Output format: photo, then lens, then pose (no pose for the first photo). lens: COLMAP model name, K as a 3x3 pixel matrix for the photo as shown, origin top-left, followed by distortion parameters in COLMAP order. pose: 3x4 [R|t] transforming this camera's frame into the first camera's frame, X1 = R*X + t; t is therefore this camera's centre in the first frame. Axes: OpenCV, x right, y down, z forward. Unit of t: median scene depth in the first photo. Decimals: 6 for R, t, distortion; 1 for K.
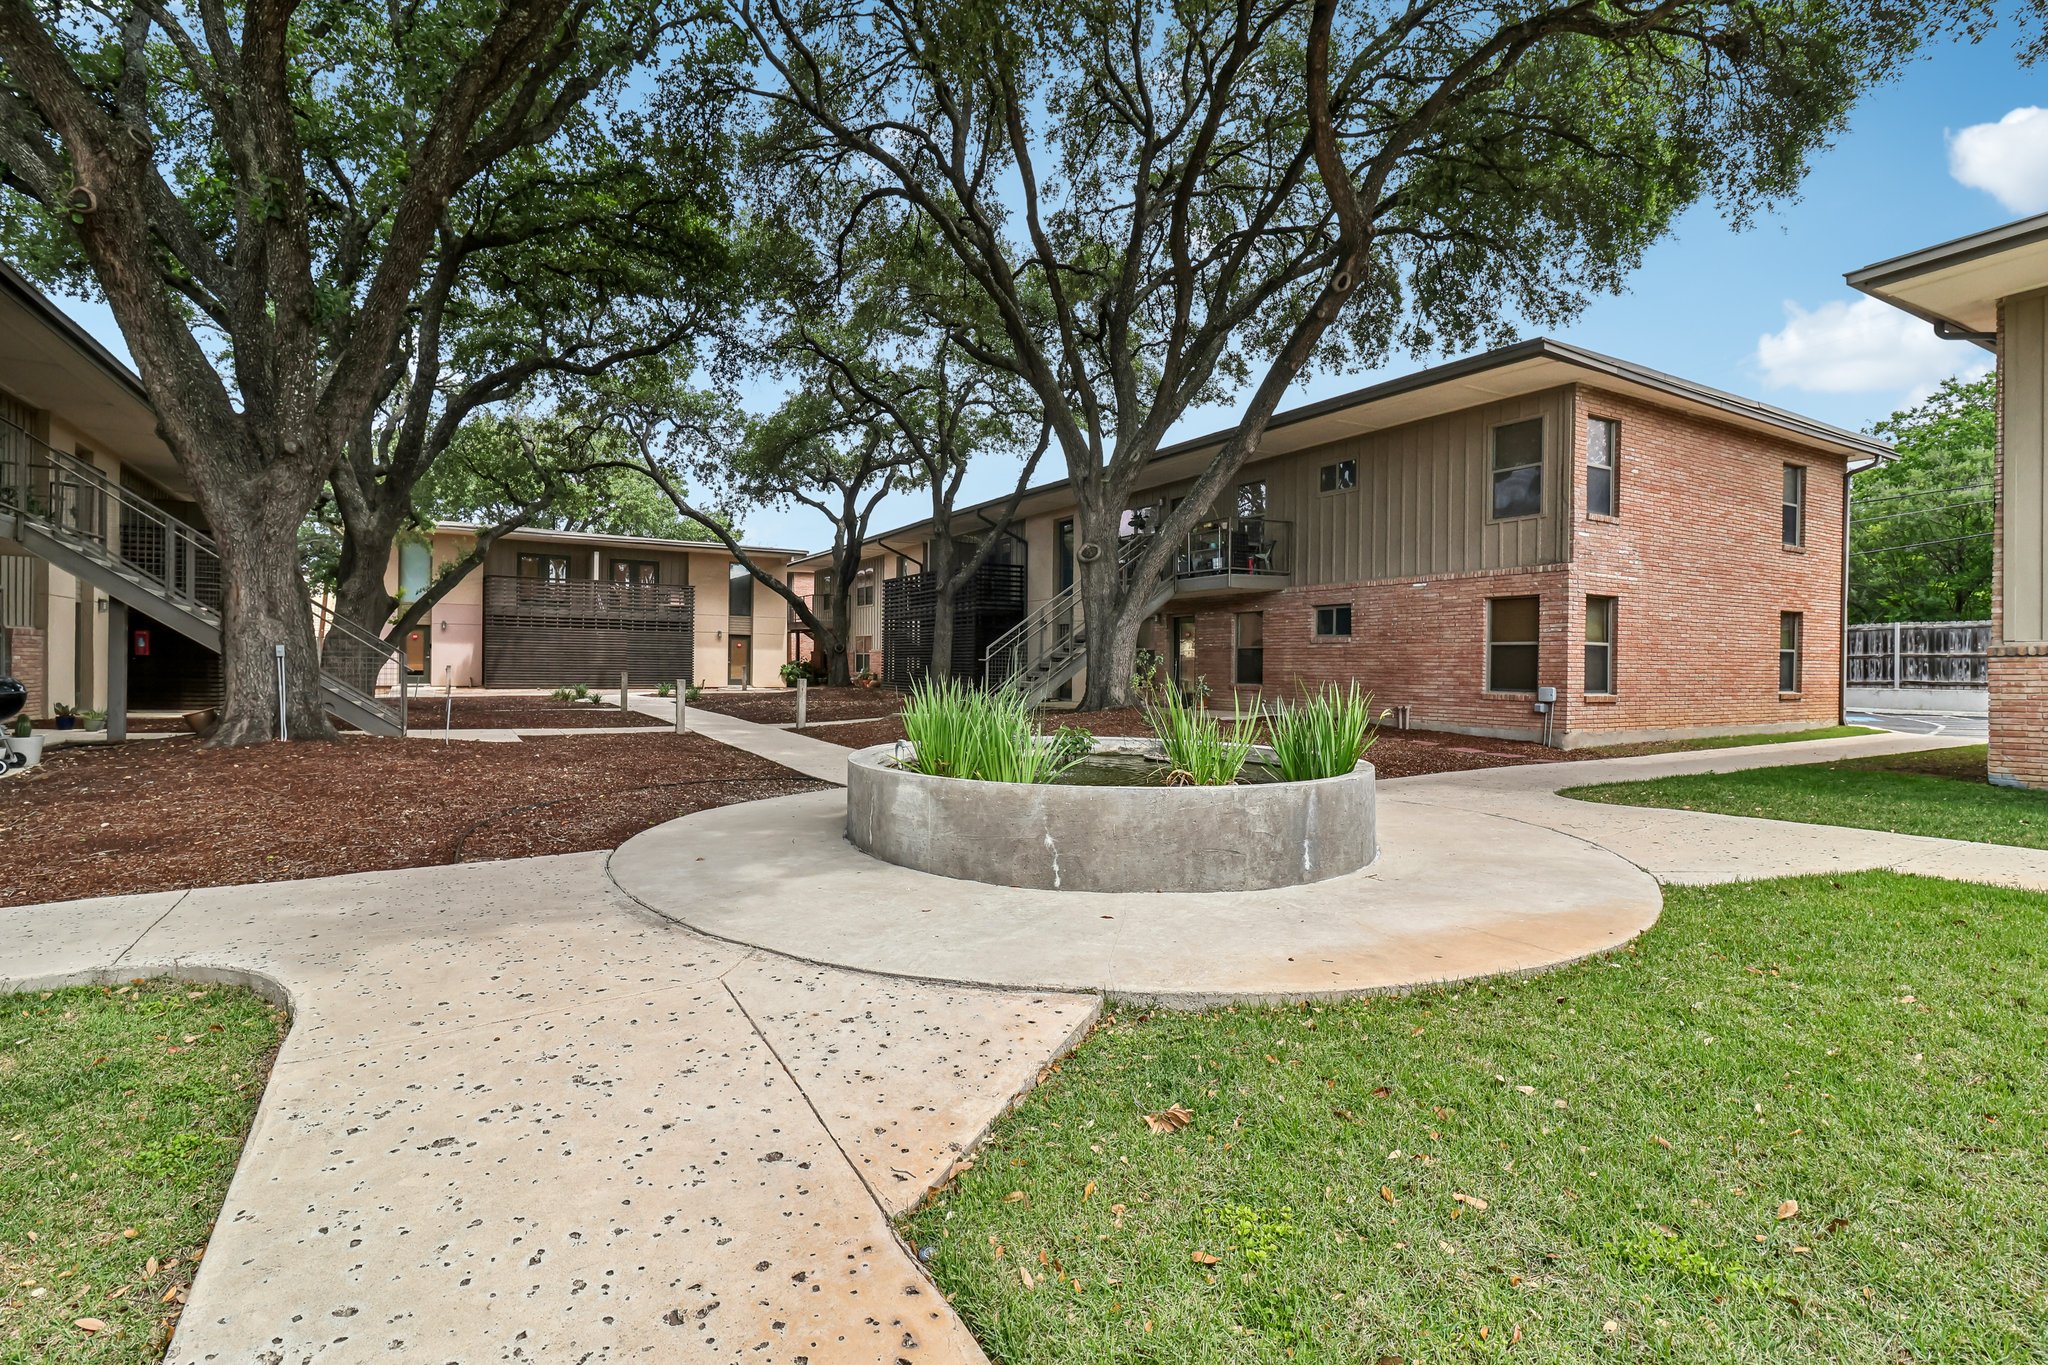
lens RADIAL K [[949.0, 0, 1016.0], [0, 949.0, 683.9], [0, 0, 1]] dist [0.000467, -0.000286]
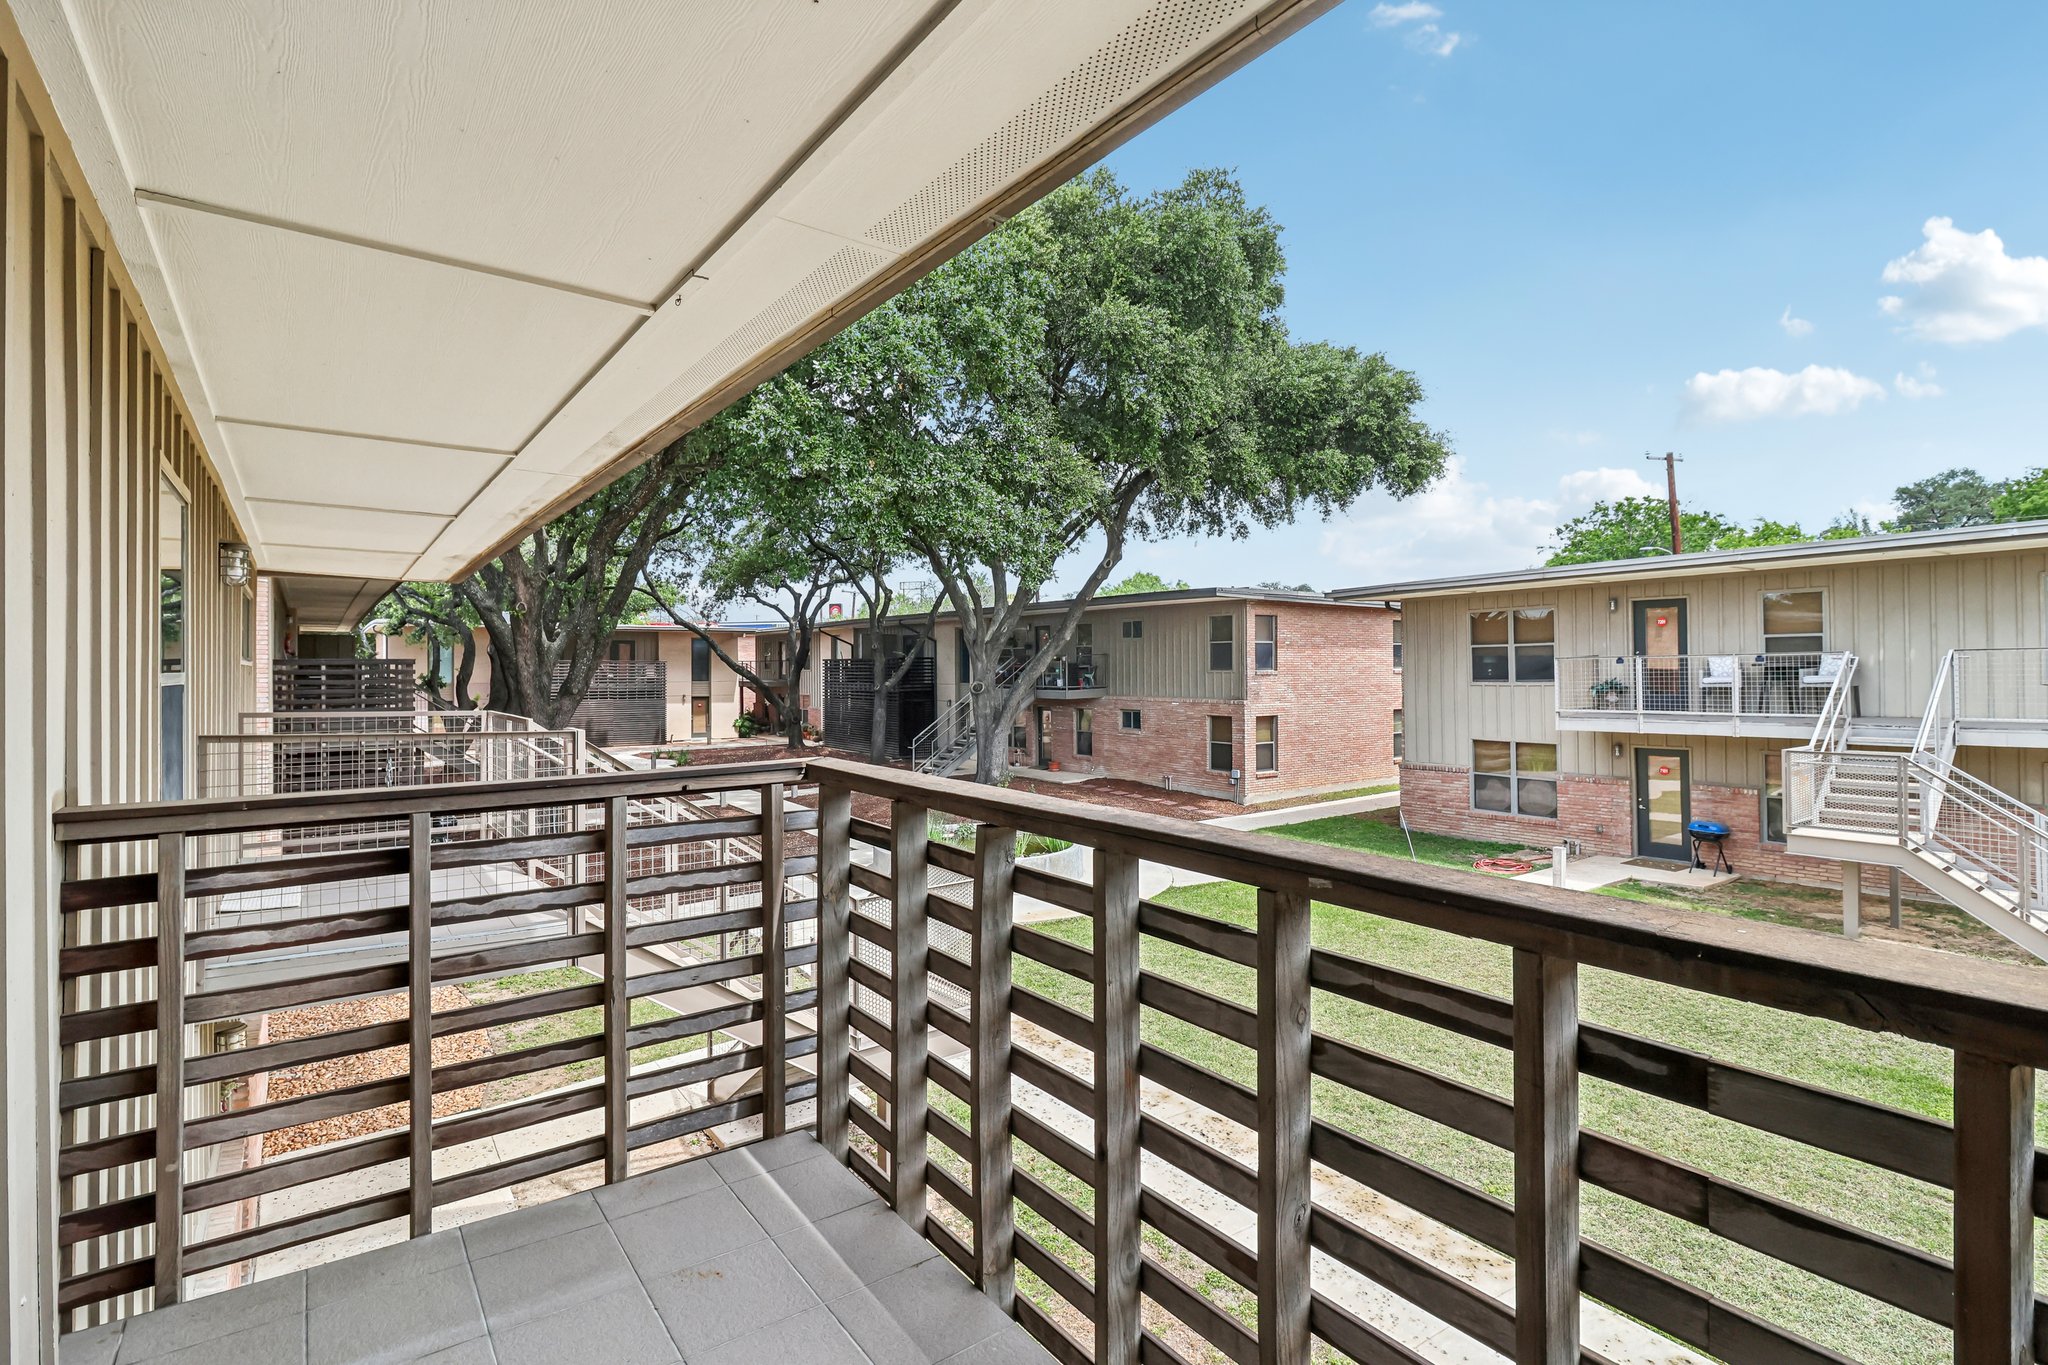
lens RADIAL K [[949.0, 0, 1016.0], [0, 949.0, 683.9], [0, 0, 1]] dist [0.000467, -0.000286]
pose [[0.994929, -0.018256, 0.098910, -0.014698], [0.018537, 0.999826, -0.001919, -0.123605], [-0.098857, 0.003743, 0.995095, -0.553295]]
